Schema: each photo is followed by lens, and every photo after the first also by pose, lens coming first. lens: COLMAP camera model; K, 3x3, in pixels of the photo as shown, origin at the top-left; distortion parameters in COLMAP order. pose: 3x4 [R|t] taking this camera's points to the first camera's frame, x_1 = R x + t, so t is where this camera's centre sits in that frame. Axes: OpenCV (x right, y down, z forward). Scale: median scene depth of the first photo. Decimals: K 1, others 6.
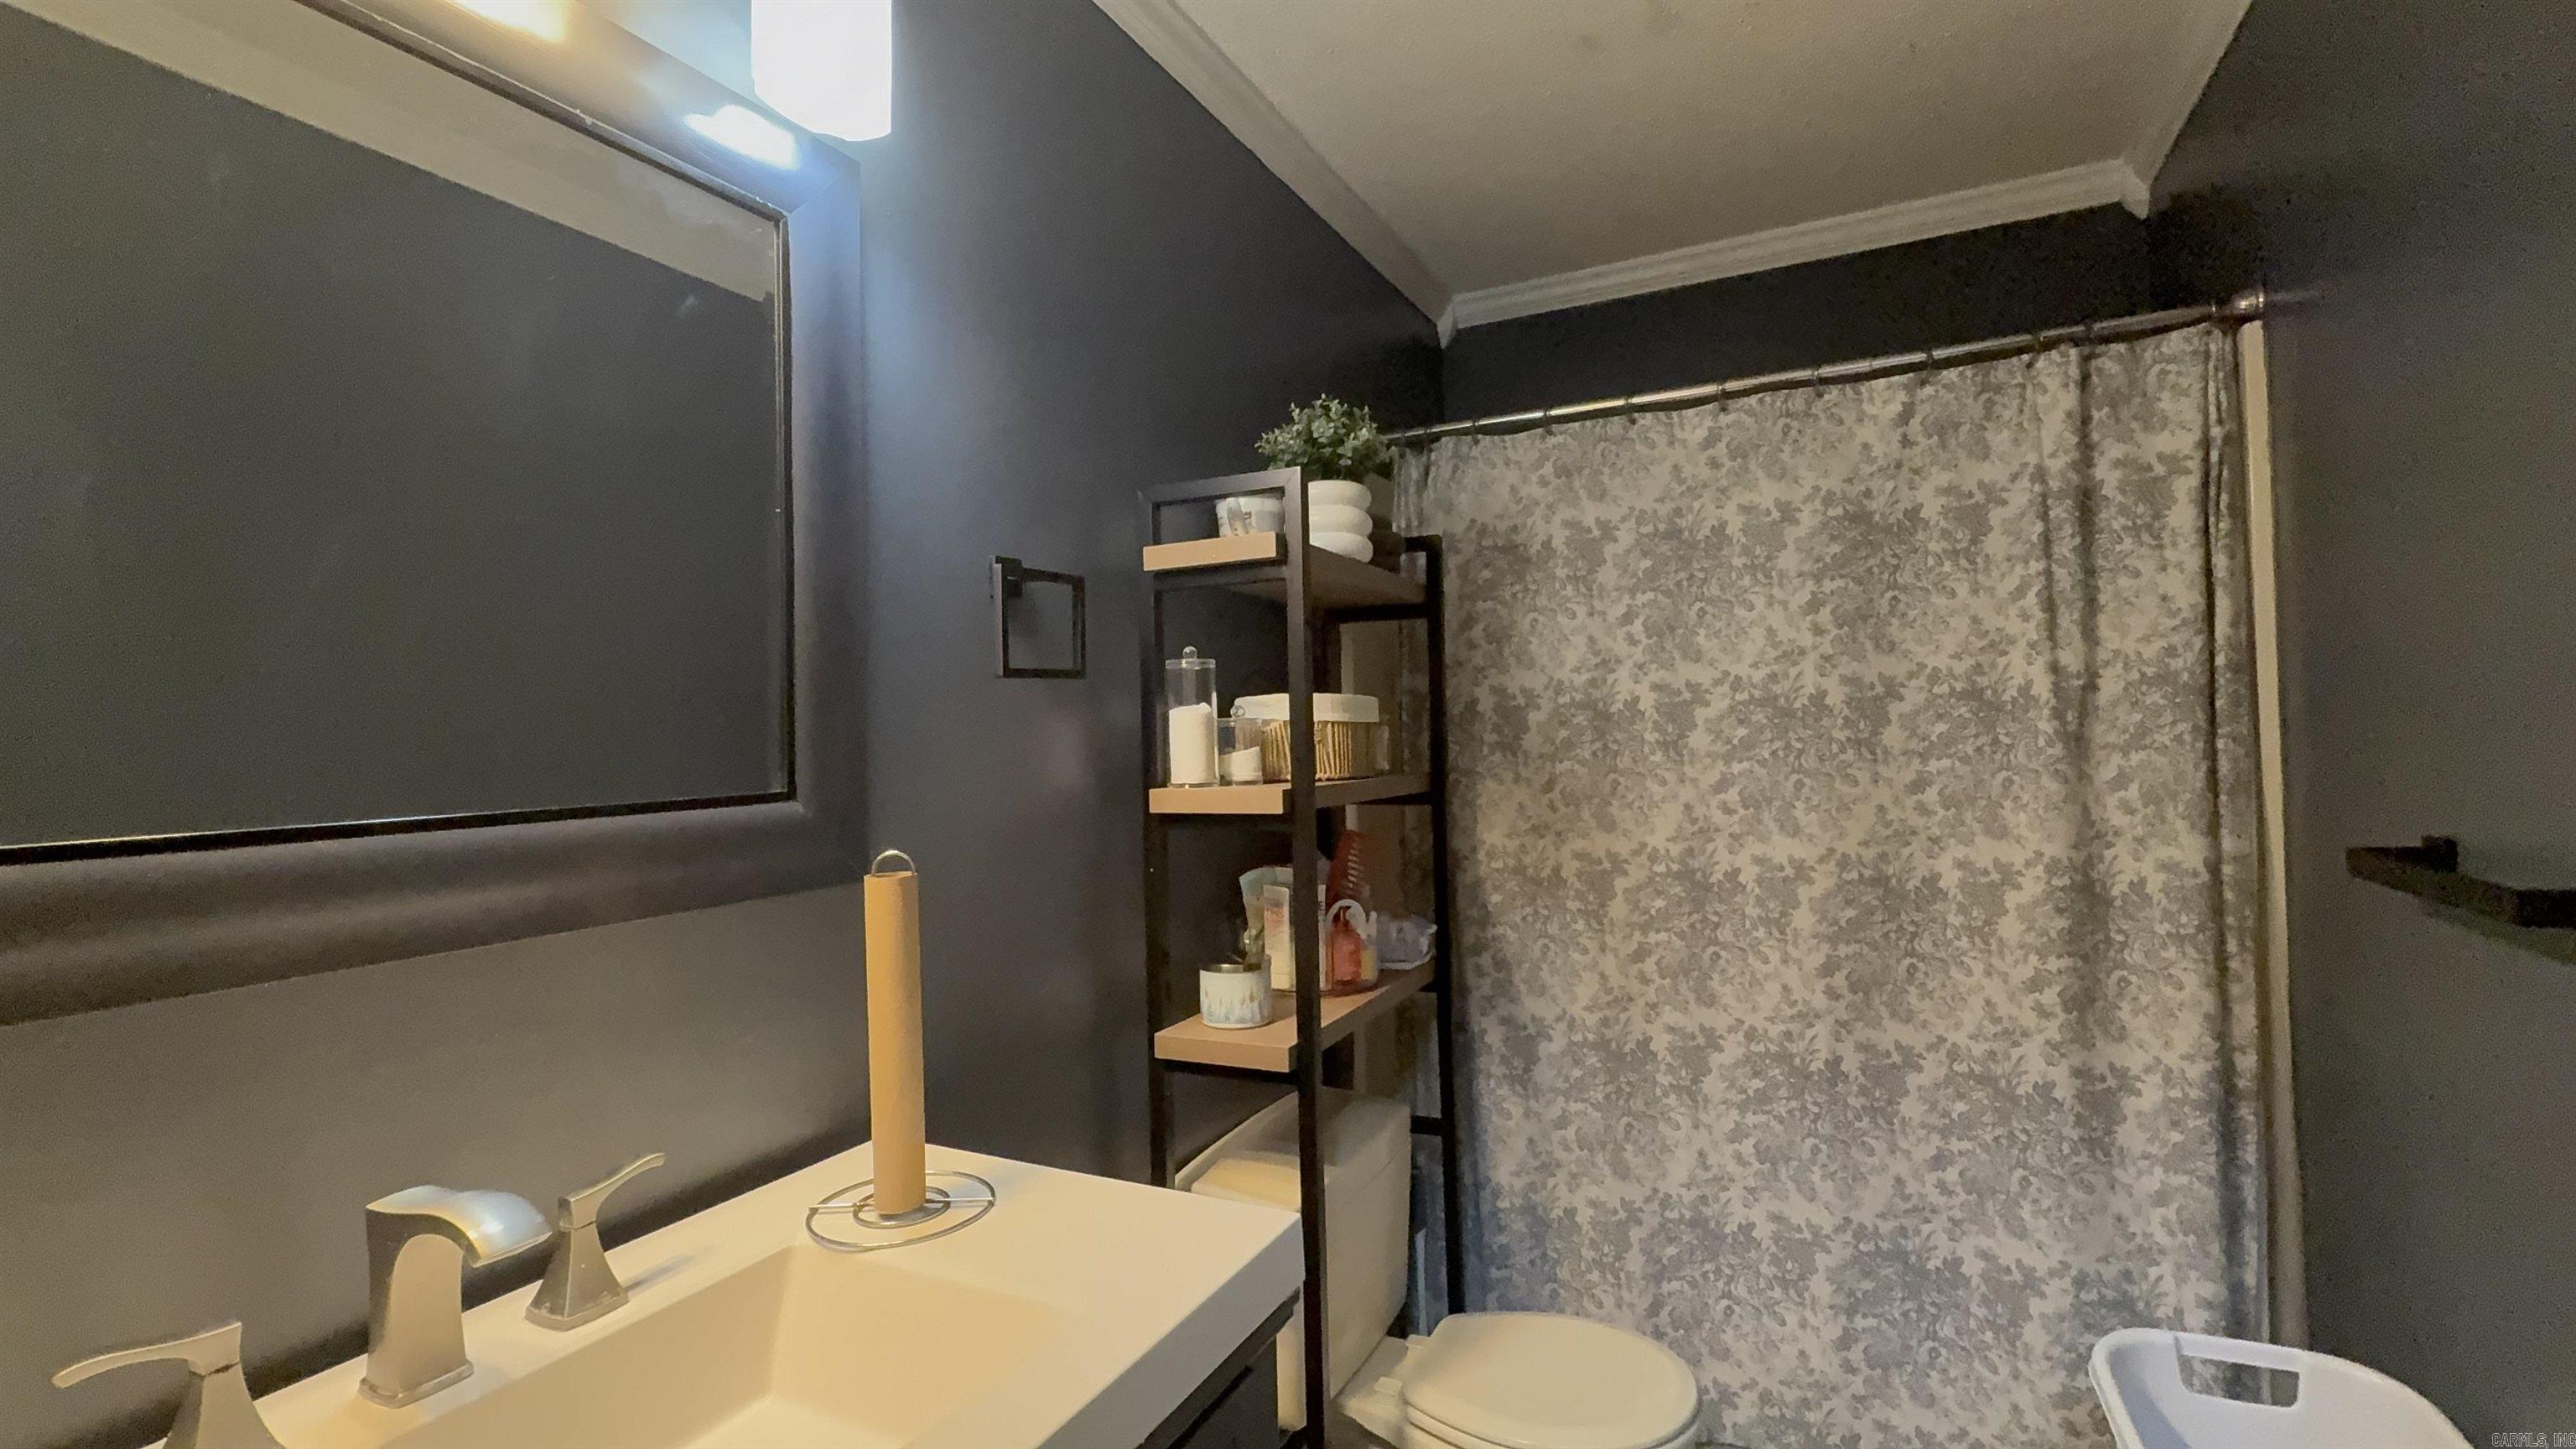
lens RADIAL K [[1148.1, 0, 1287.9], [0, 1148.1, 721.2], [0, 0, 1]] dist [-0.000948, 0.000066]
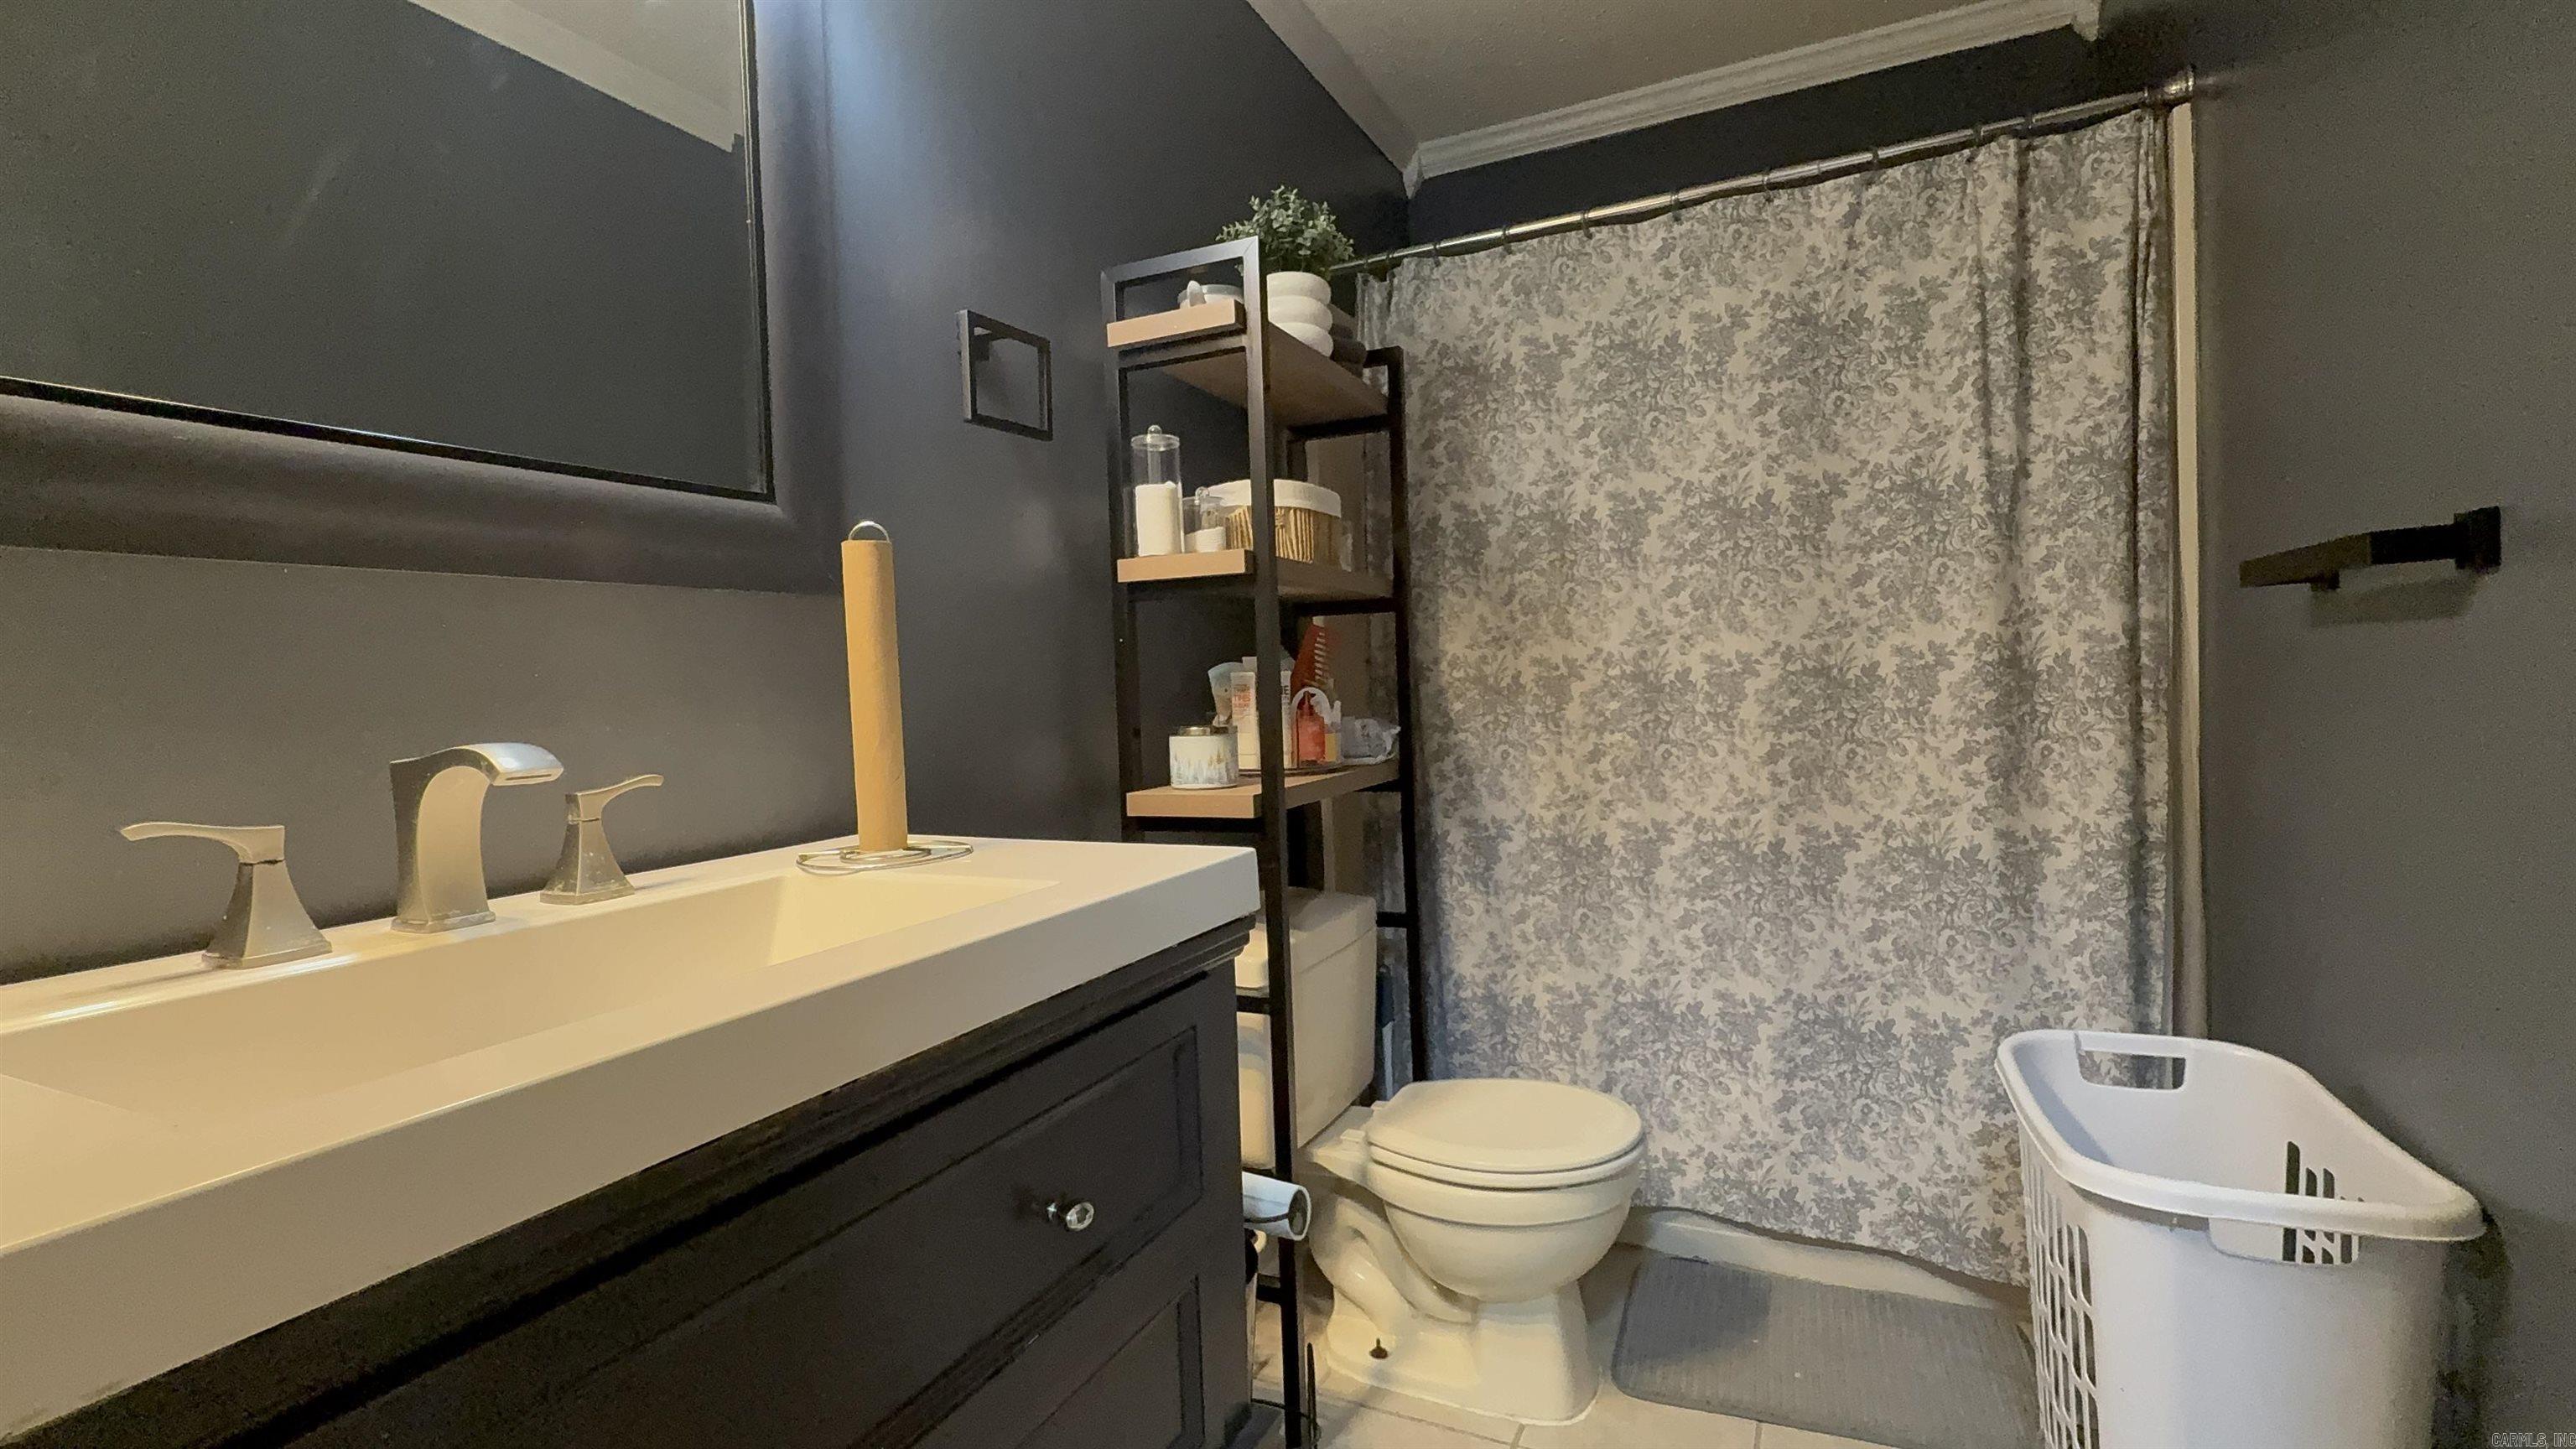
lens RADIAL K [[1148.1, 0, 1287.1], [0, 1148.1, 717.6], [0, 0, 1]] dist [-0.000948, 0.000066]
pose [[0.999835, -0.011939, 0.013669, 0.014344], [0.011279, 0.998813, 0.047393, 0.128731], [-0.014218, -0.047231, 0.998783, -0.039431]]
